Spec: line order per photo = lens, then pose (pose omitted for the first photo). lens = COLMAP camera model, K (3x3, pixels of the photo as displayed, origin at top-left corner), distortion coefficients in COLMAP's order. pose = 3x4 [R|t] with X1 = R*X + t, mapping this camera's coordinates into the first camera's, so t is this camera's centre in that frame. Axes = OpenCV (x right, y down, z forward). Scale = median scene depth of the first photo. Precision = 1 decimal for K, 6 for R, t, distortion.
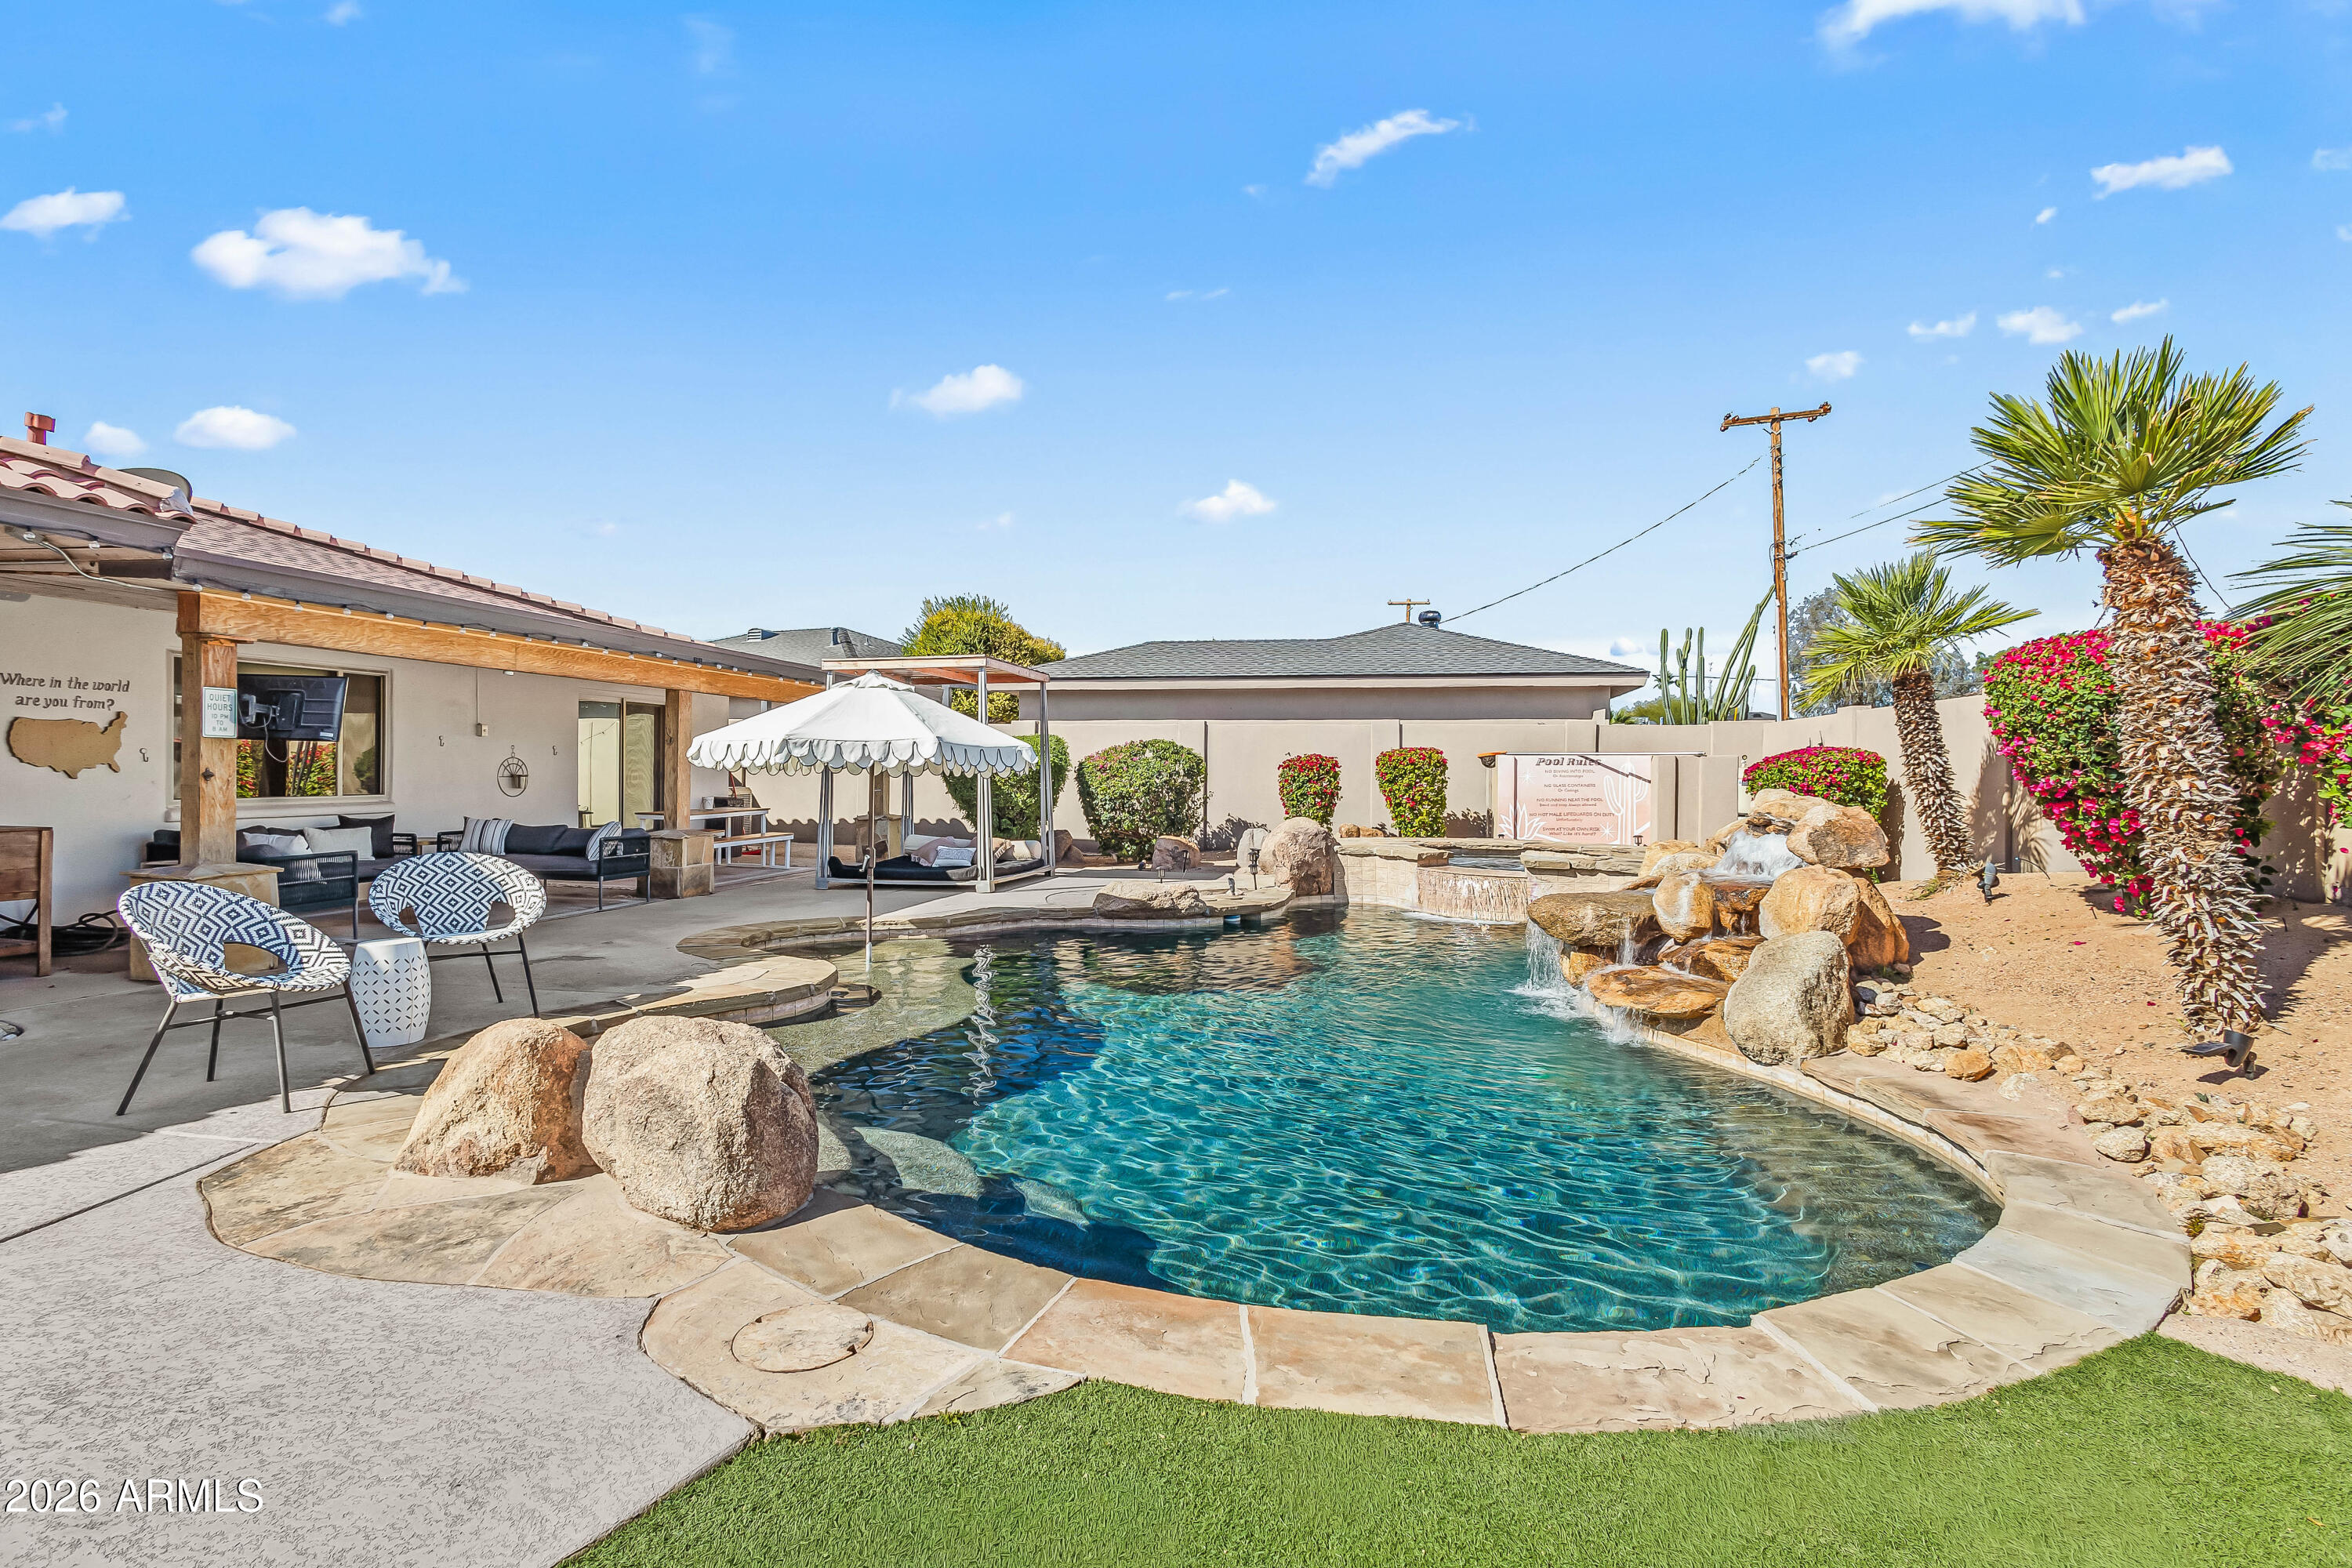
lens RADIAL K [[1092.9, 0, 1177.7], [0, 1092.9, 784.9], [0, 0, 1]] dist [0.007126, -0.000546]
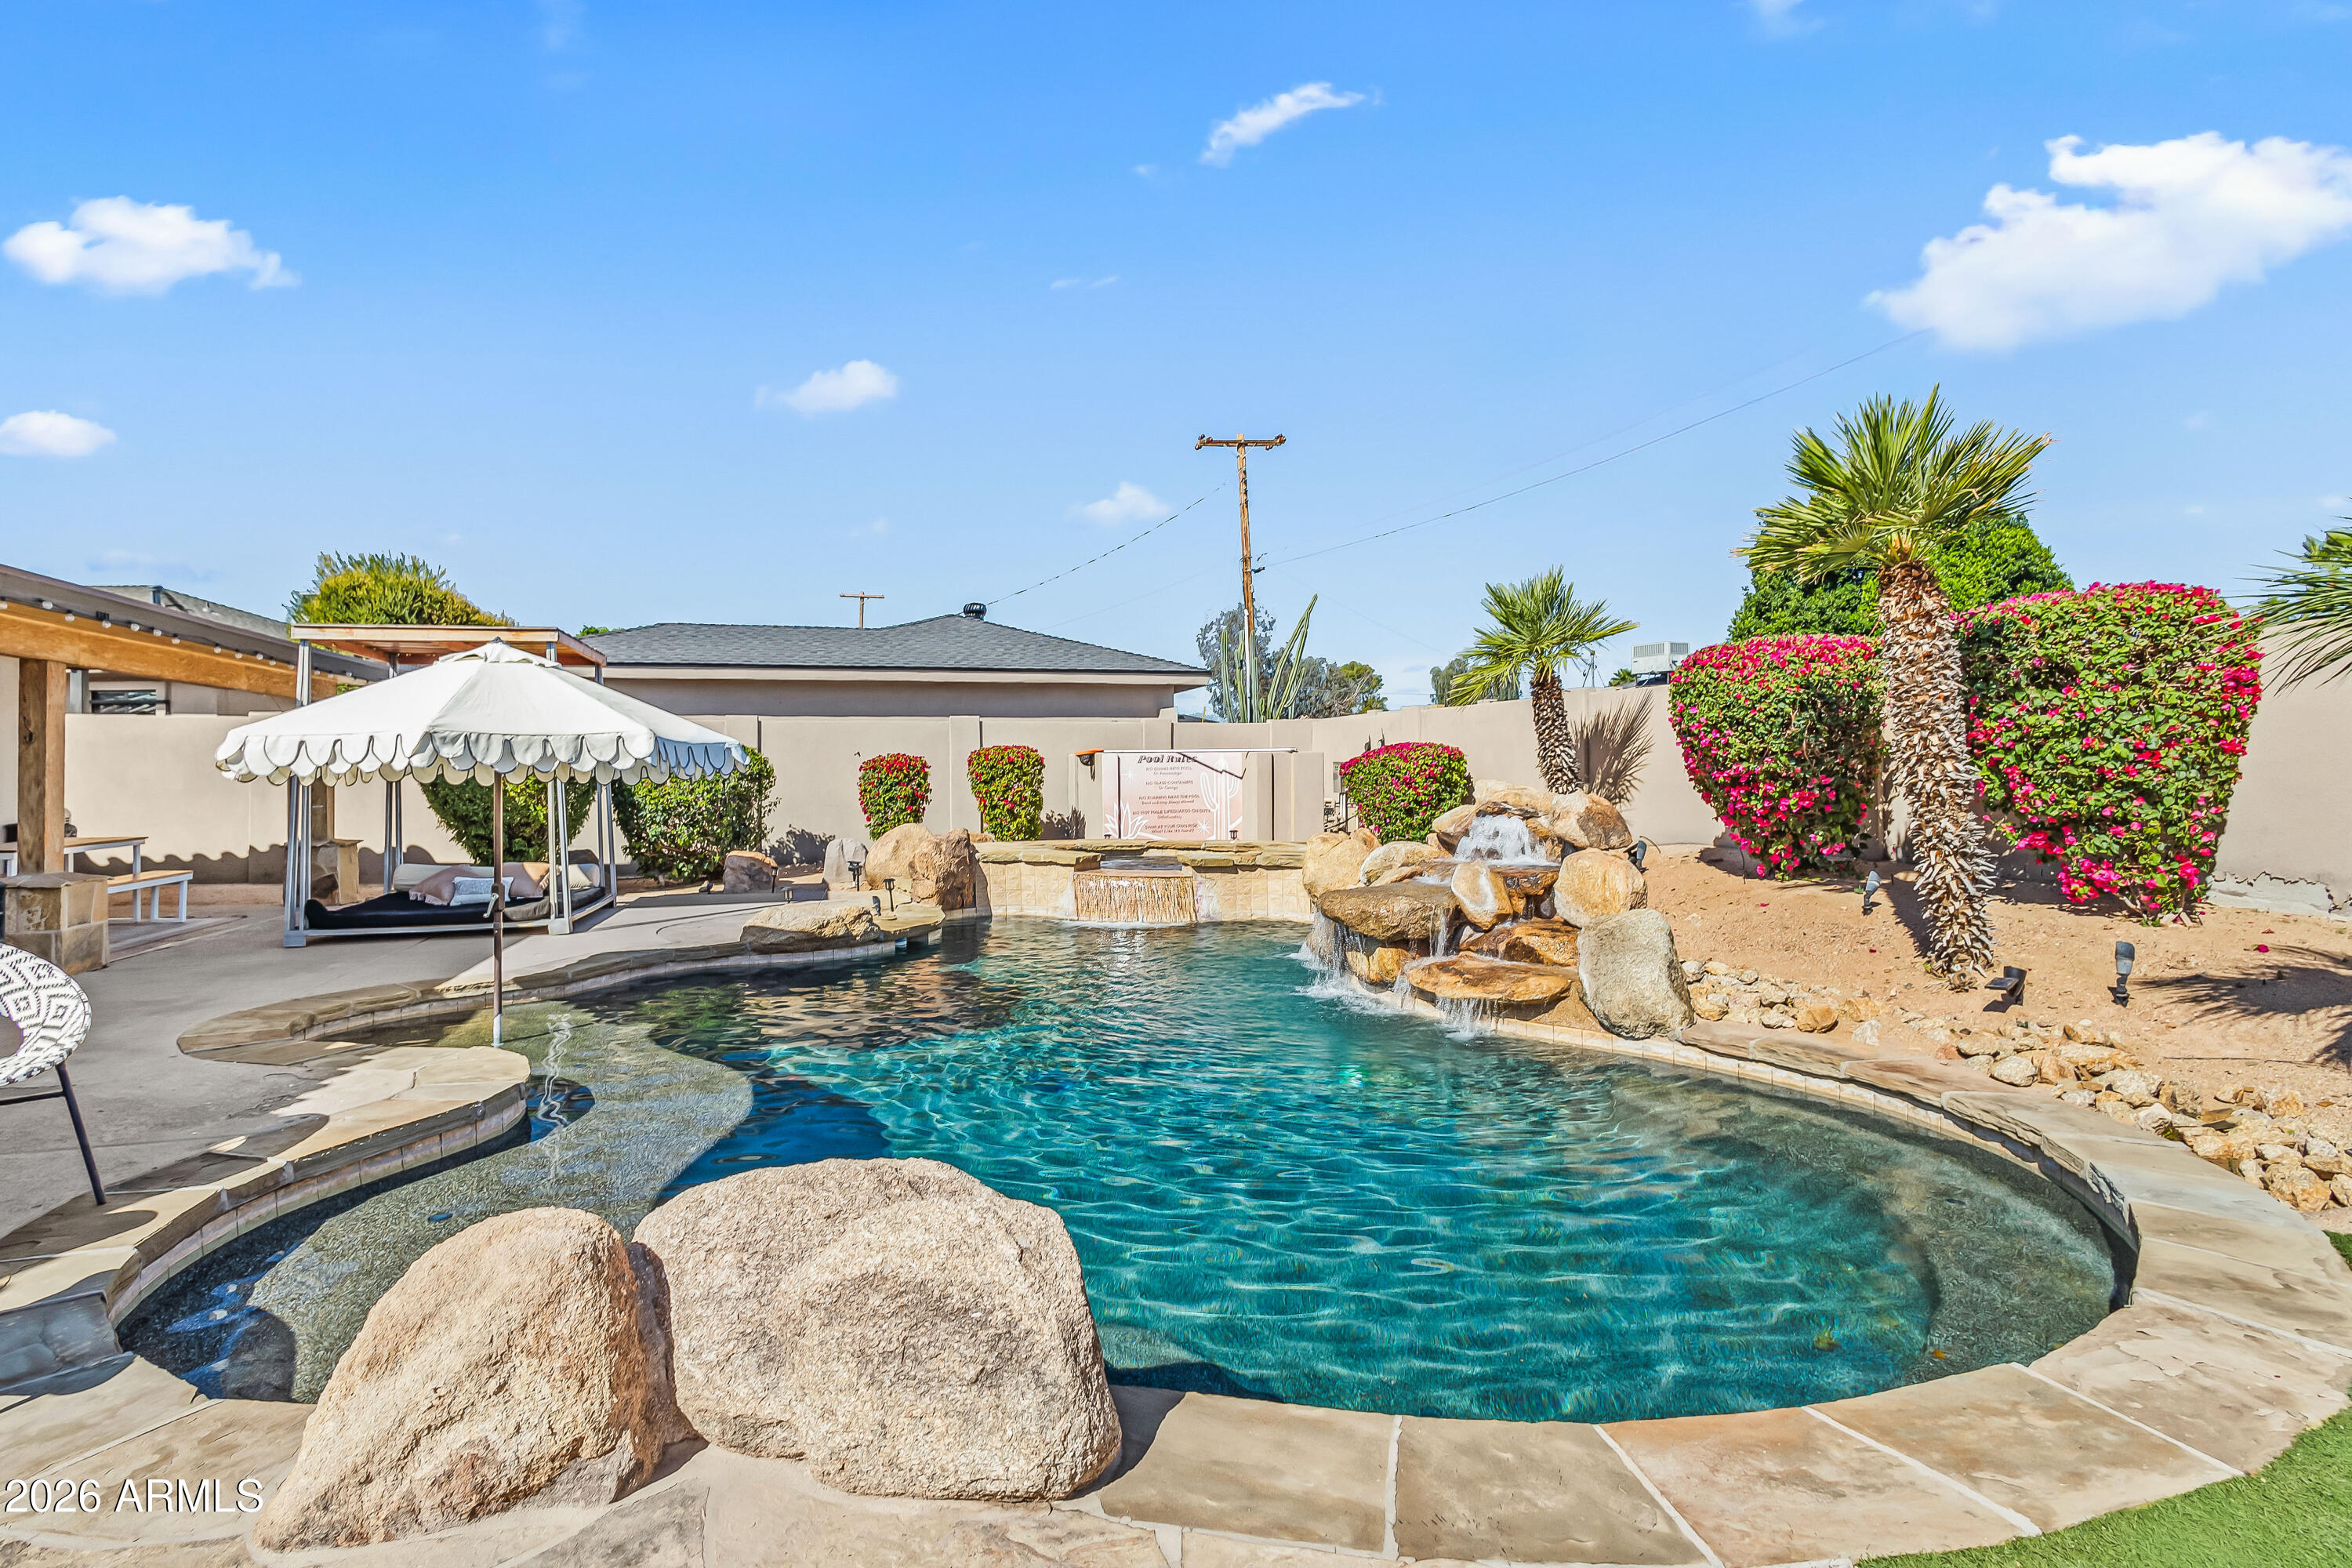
lens RADIAL K [[1146.8, 0, 1175.6], [0, 1146.8, 777.1], [0, 0, 1]] dist [0.006762, 0.000587]
pose [[0.901522, -0.016817, 0.432406, -0.156356], [0.020672, 0.999777, -0.004216, -0.000437], [-0.432239, 0.012740, 0.901669, 0.090430]]
